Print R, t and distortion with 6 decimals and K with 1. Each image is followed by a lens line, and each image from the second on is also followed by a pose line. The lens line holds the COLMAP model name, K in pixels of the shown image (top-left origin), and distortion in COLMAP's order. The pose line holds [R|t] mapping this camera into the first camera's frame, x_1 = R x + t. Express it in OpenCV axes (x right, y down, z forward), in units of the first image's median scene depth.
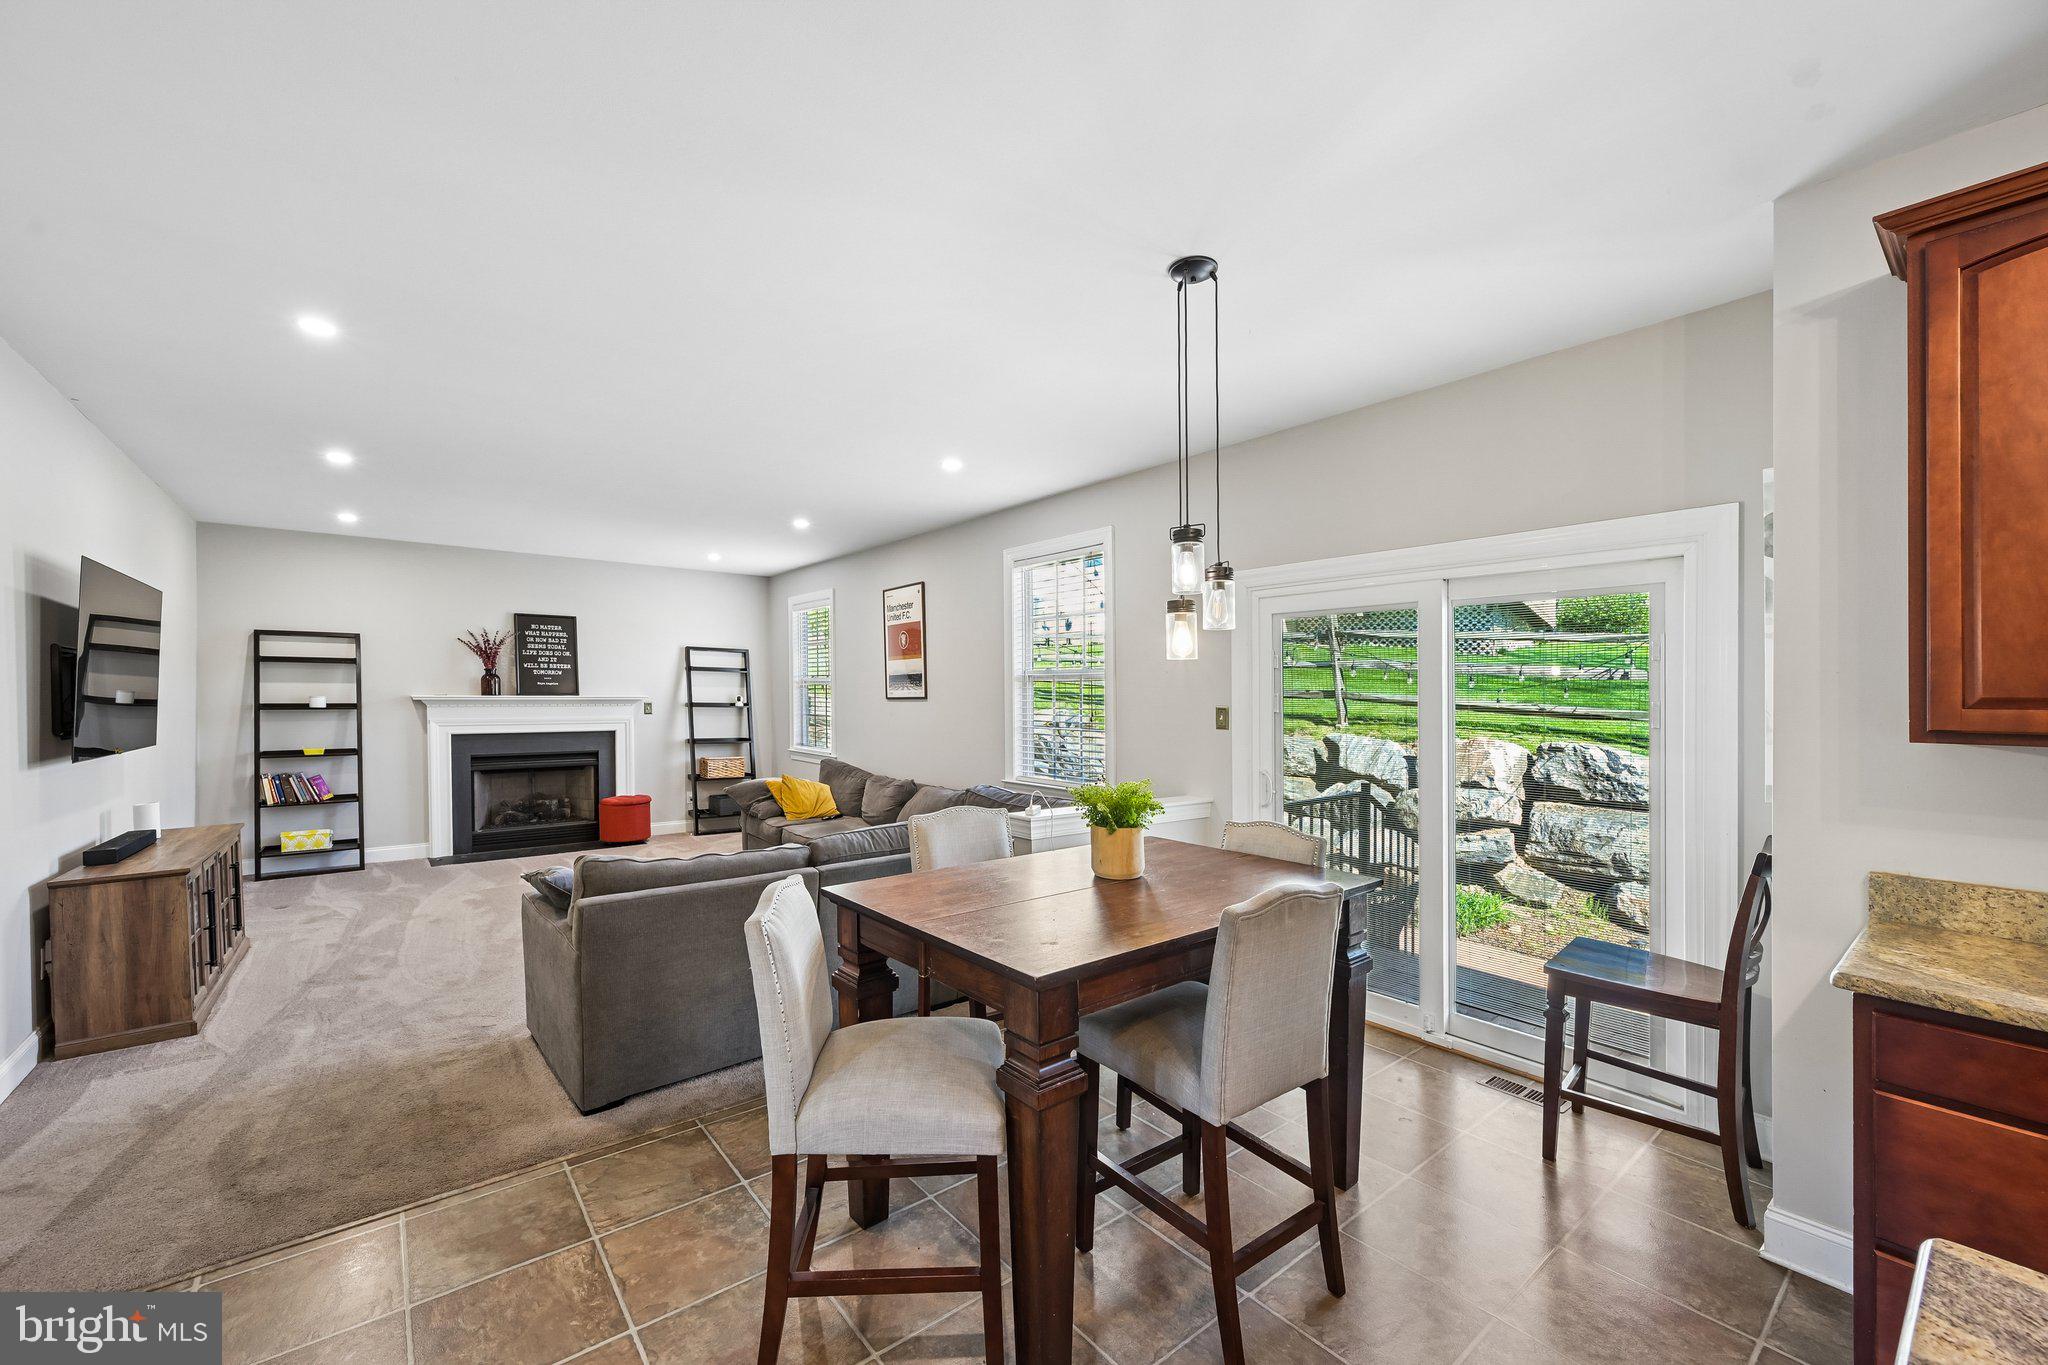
lens RADIAL K [[799.8, 0, 1017.1], [0, 799.8, 721.8], [0, 0, 1]] dist [-0.003291, -0.000174]
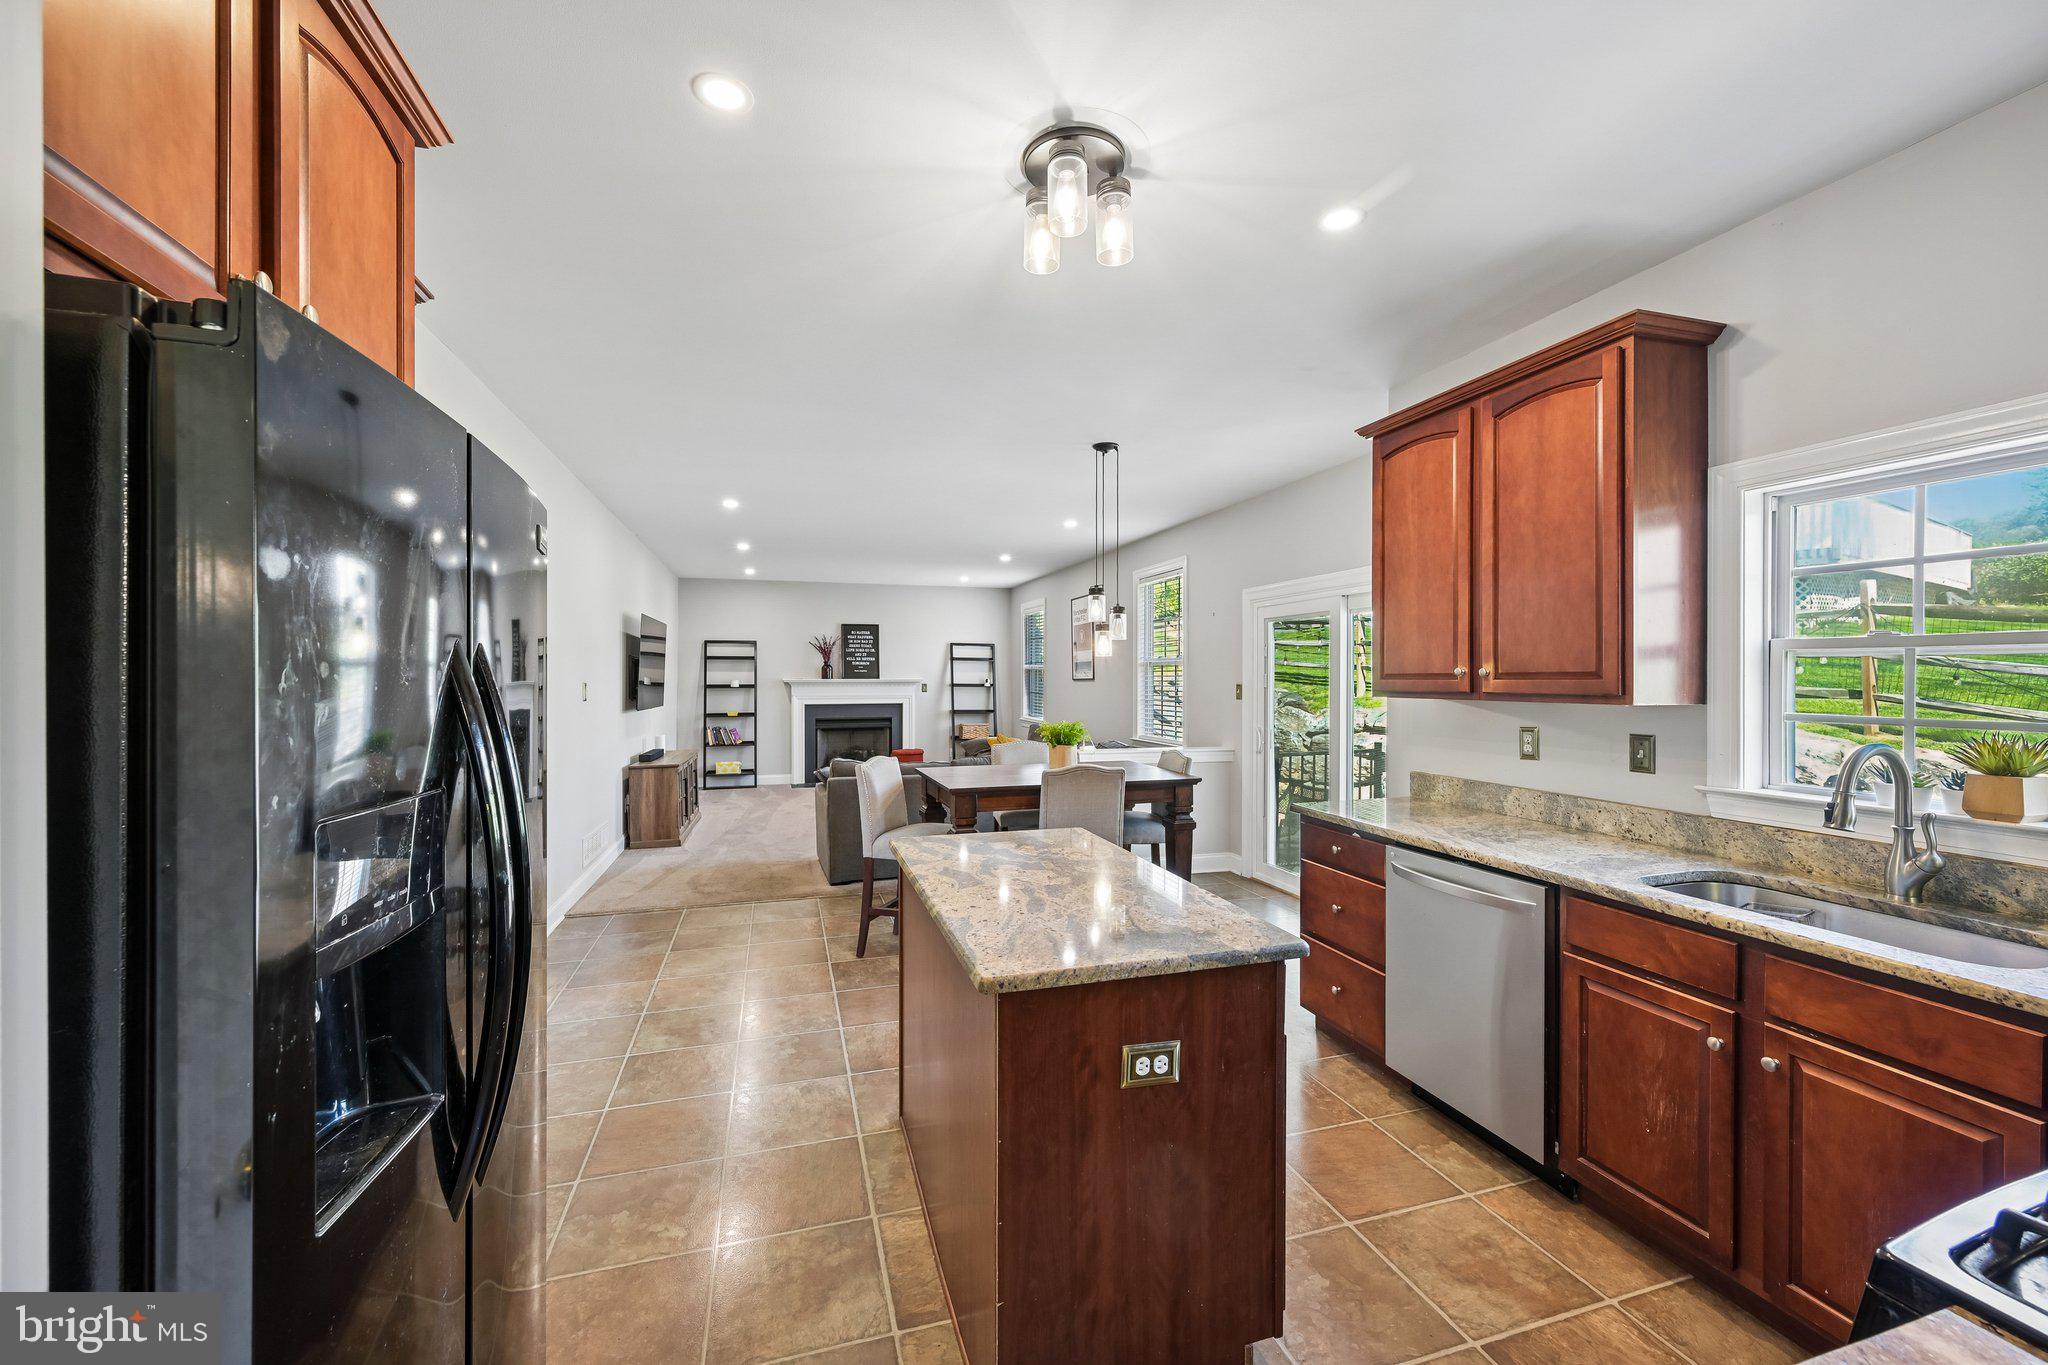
lens RADIAL K [[799.8, 0, 1027.5], [0, 799.8, 686.6], [0, 0, 1]] dist [-0.003291, -0.000174]
pose [[0.930254, -0.001773, -0.366911, 0.324782], [-0.006550, 0.999749, -0.021436, 0.014765], [0.366857, 0.022344, 0.930009, -0.348162]]
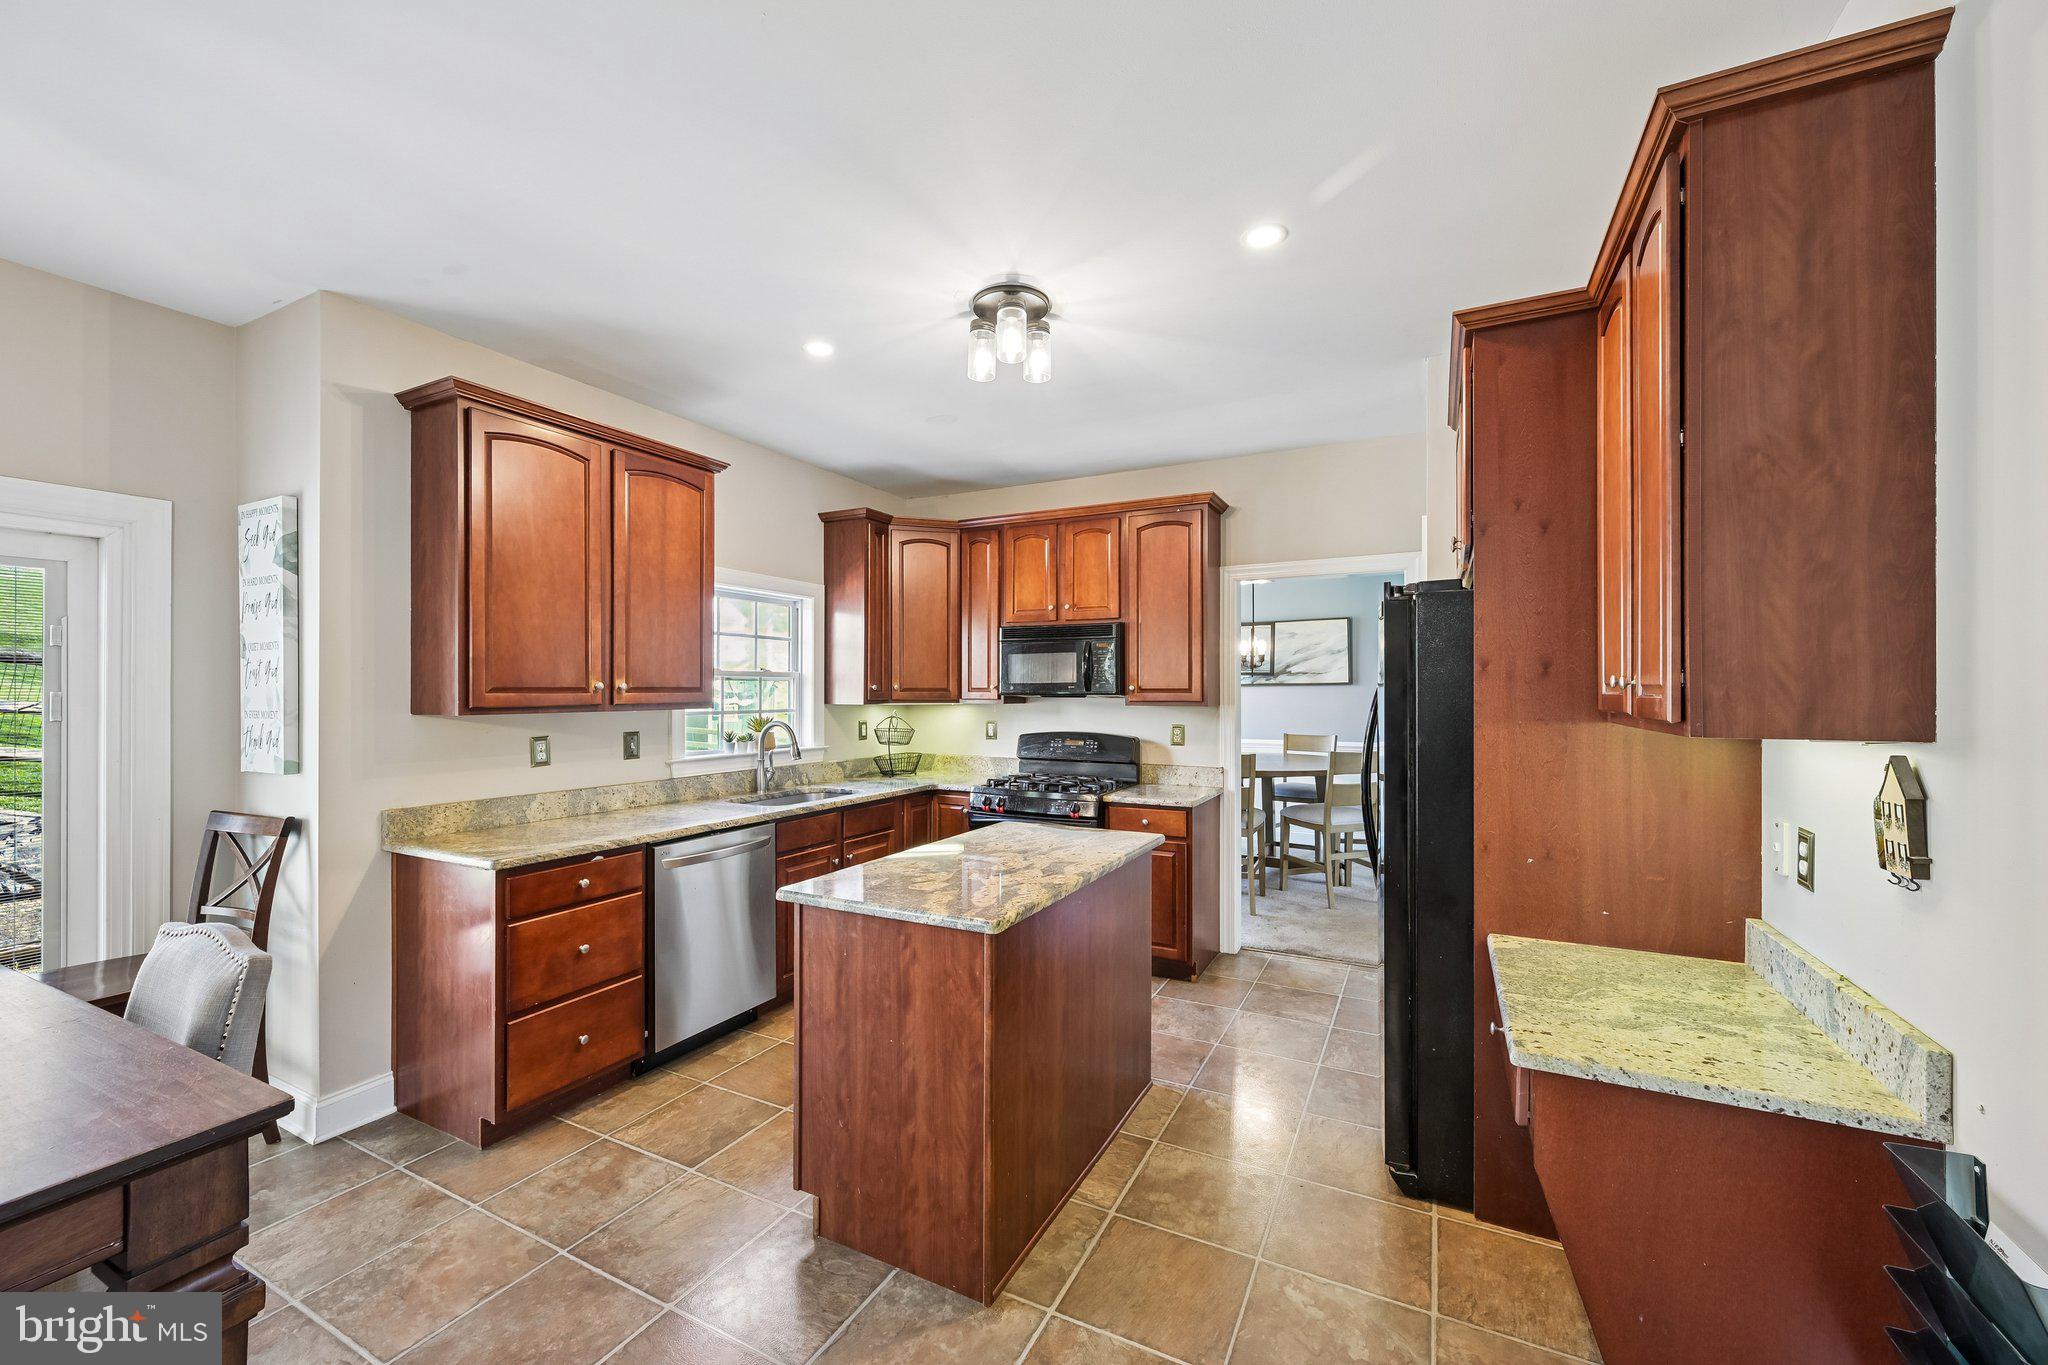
lens RADIAL K [[799.8, 0, 1017.3], [0, 799.8, 697.6], [0, 0, 1]] dist [-0.003291, -0.000174]
pose [[-0.400177, -0.015889, 0.916300, -0.235501], [0.026972, 0.999212, 0.029106, -0.007873], [-0.916041, 0.036362, -0.399433, 0.188820]]
